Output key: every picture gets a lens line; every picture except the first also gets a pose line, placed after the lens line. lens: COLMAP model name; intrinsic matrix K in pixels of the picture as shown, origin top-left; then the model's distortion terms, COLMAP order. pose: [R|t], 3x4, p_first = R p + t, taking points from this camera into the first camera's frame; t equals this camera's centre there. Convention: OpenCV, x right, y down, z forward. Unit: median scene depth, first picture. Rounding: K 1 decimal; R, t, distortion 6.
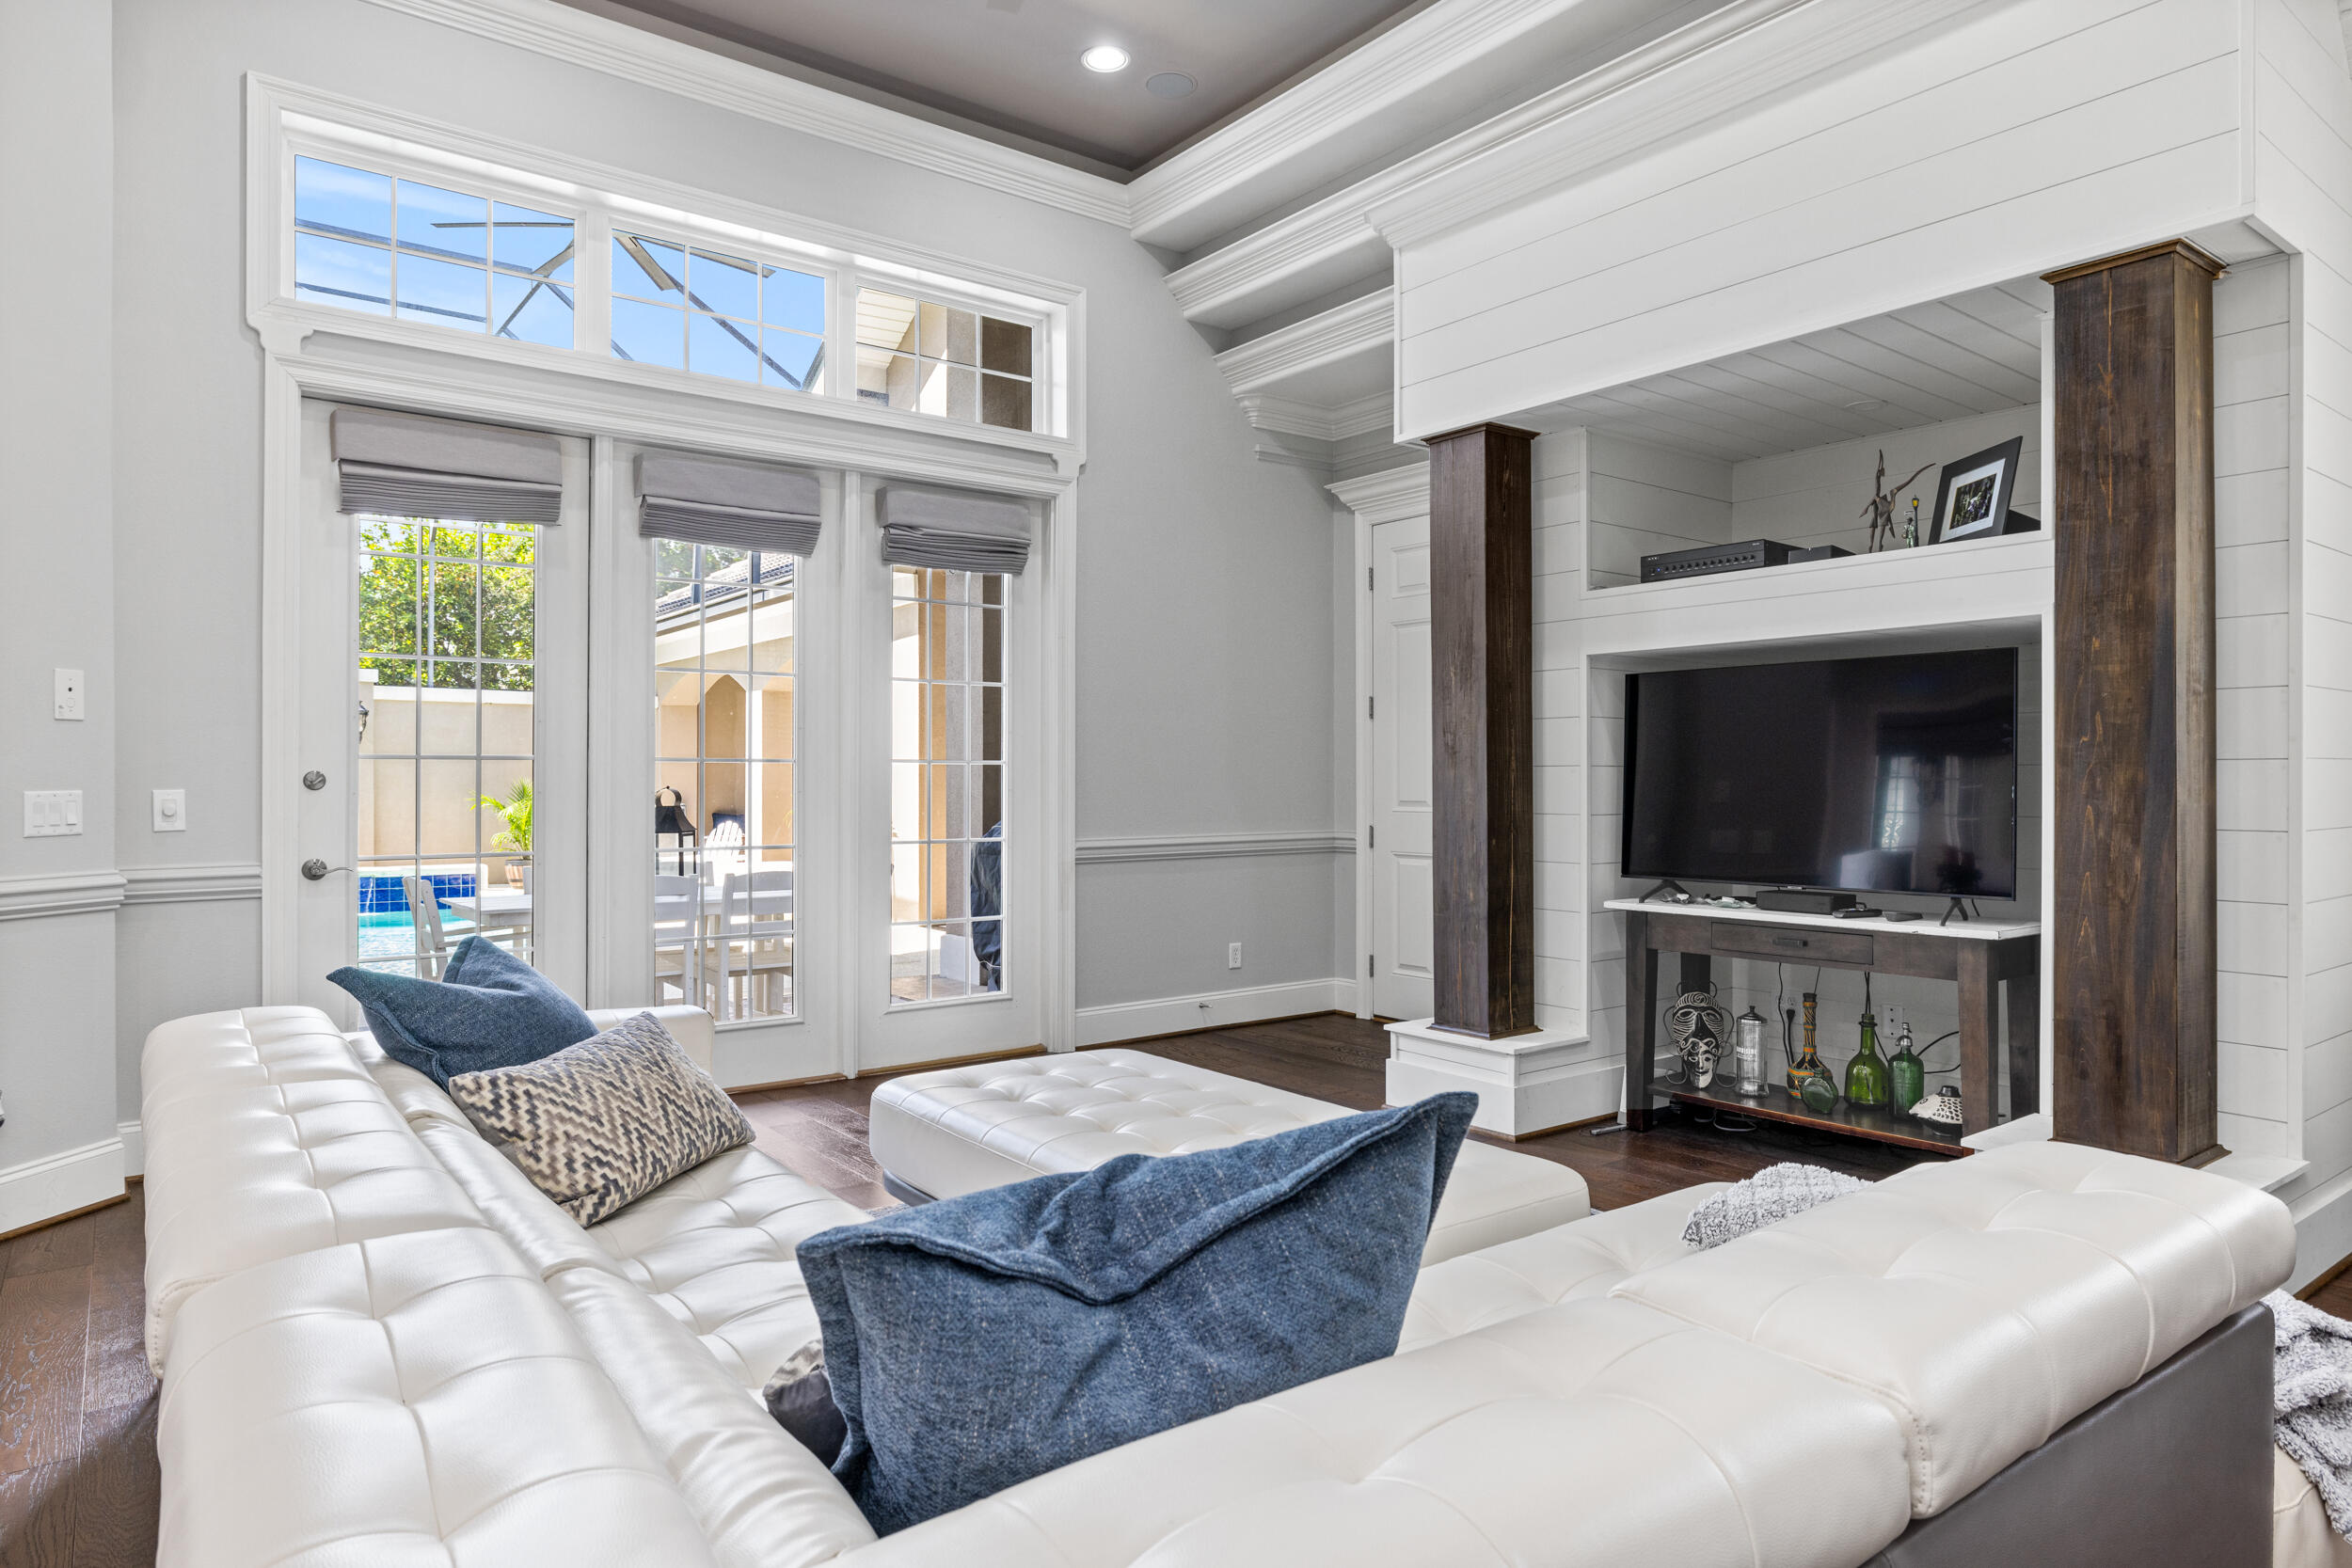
lens RADIAL K [[1377.8, 0, 1176.2], [0, 1377.8, 778.5], [0, 0, 1]] dist [-0.004253, -0.000865]
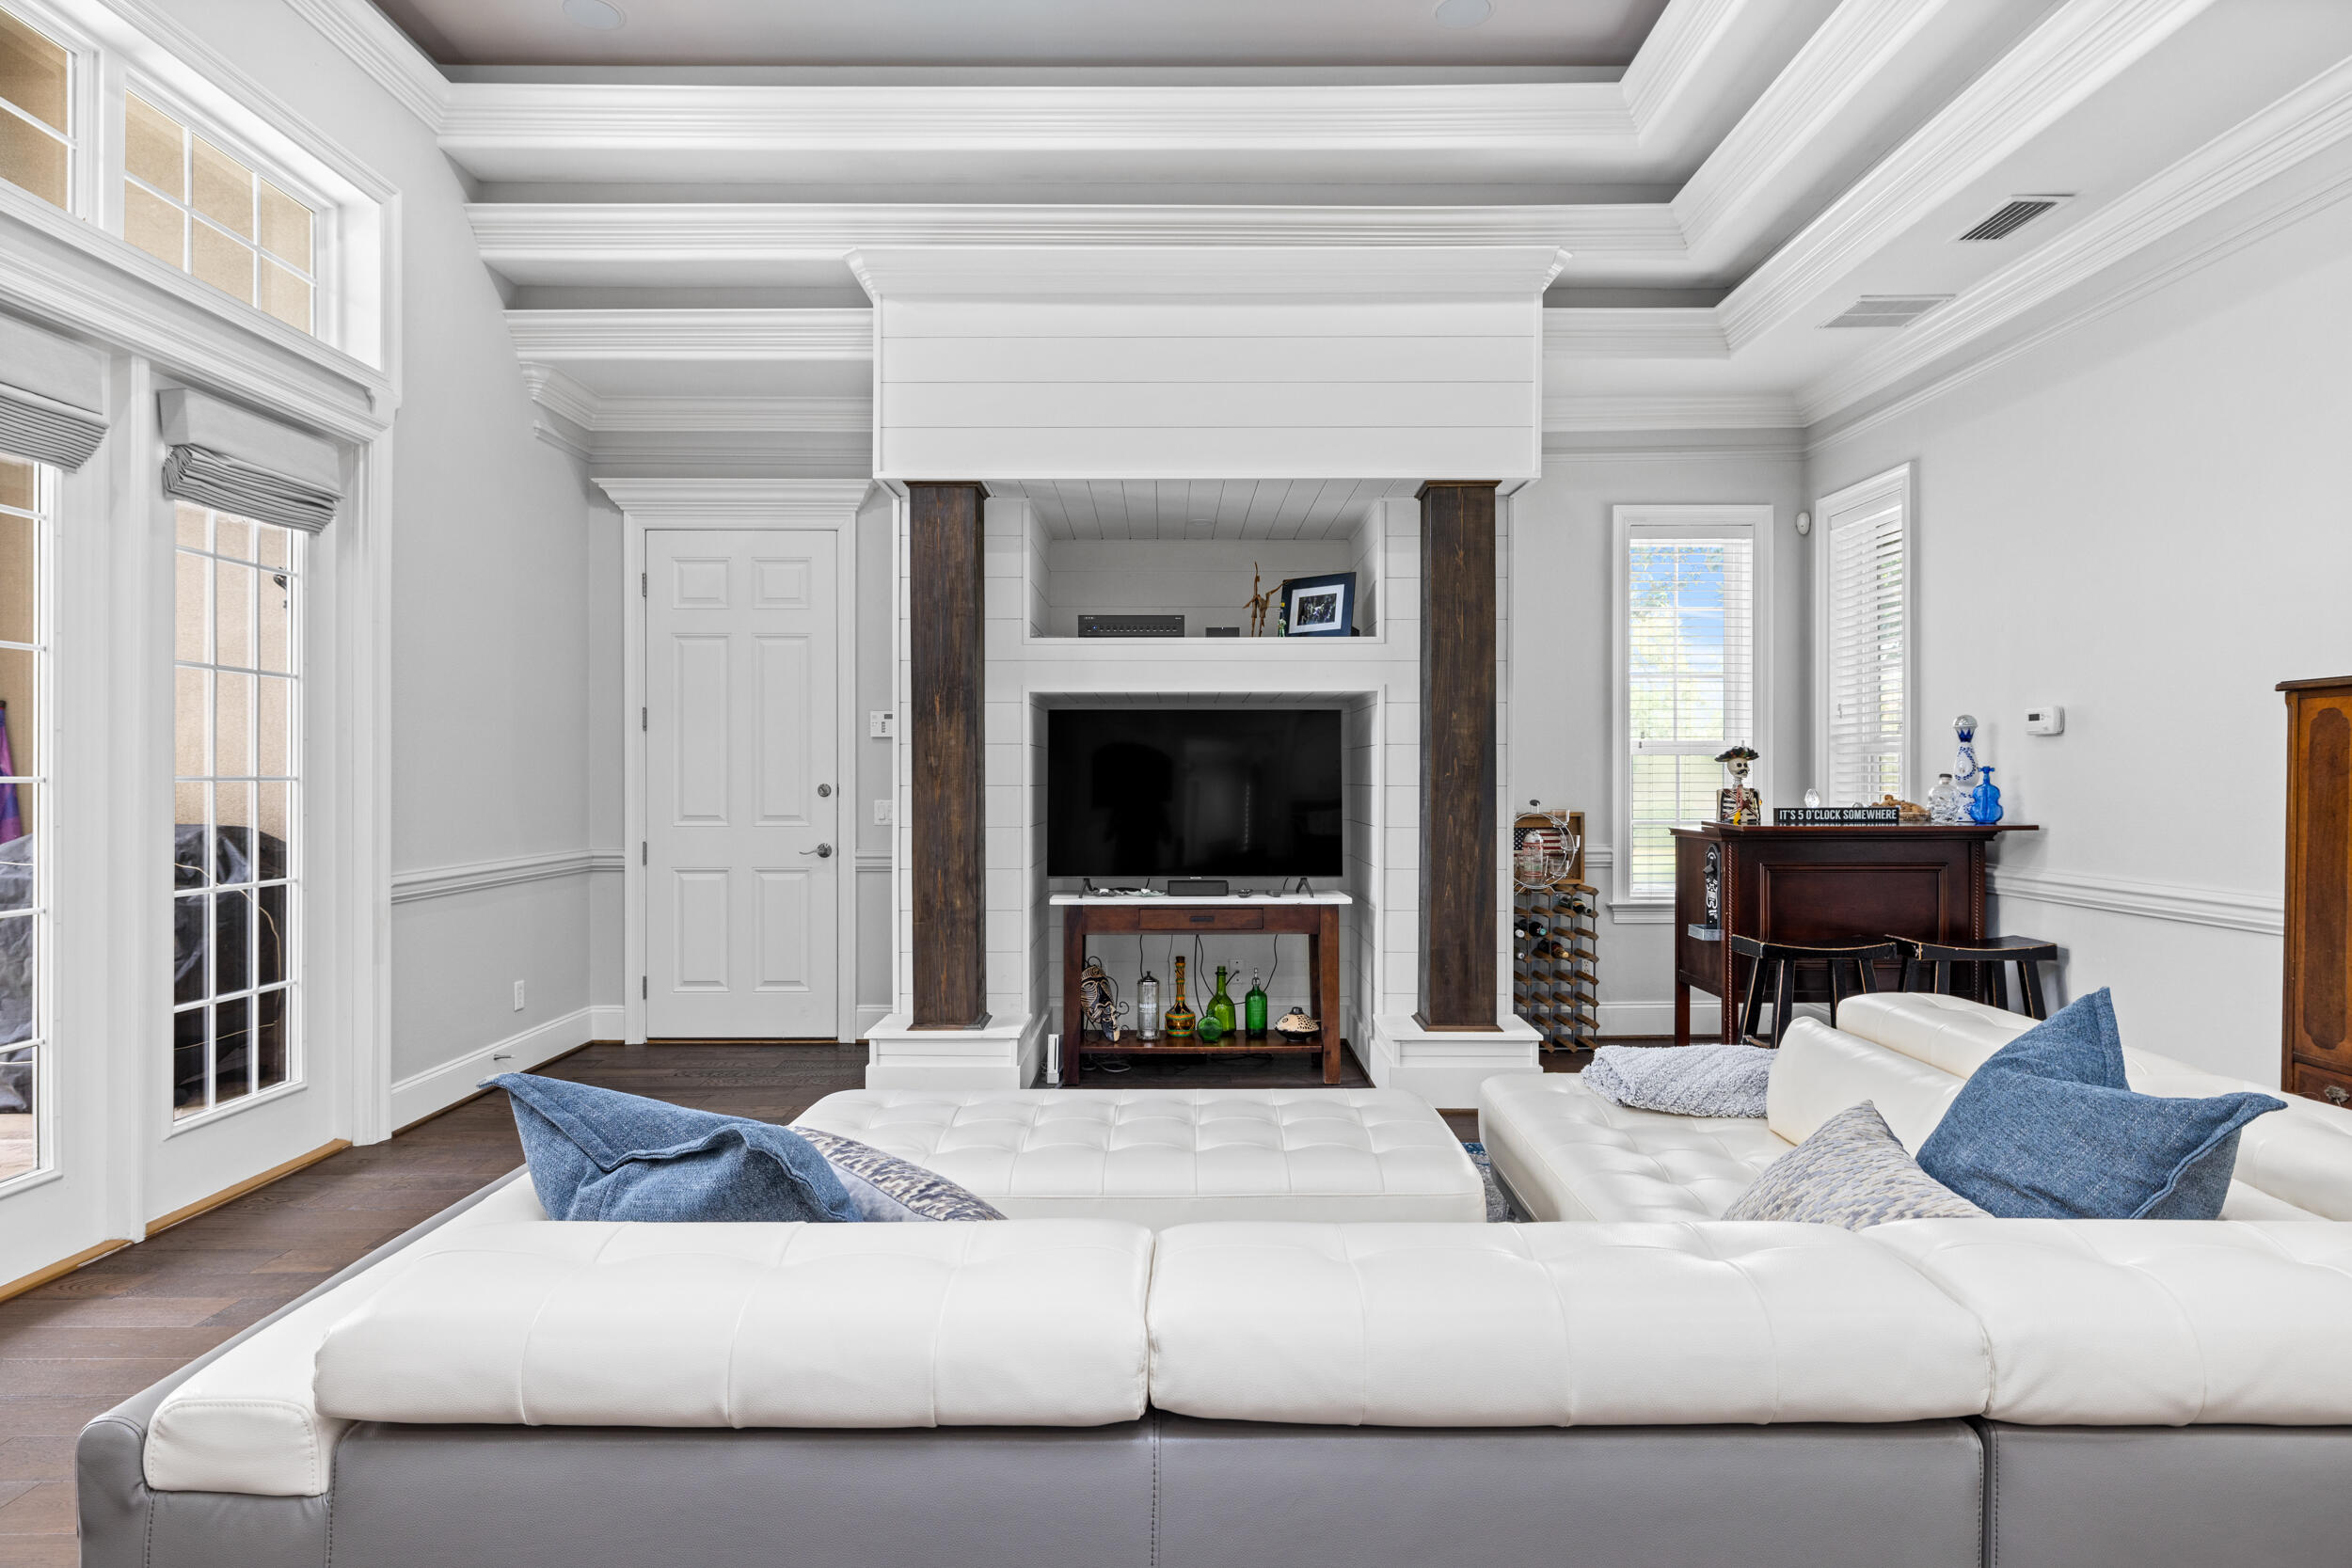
lens RADIAL K [[1286.5, 0, 1175.7], [0, 1286.5, 776.3], [0, 0, 1]] dist [0.003689, -0.003313]
pose [[0.605274, 0.001050, 0.796017, -0.528017], [-0.002028, 0.999998, 0.000223, -0.018644], [-0.796015, -0.001749, 0.605275, 0.243142]]
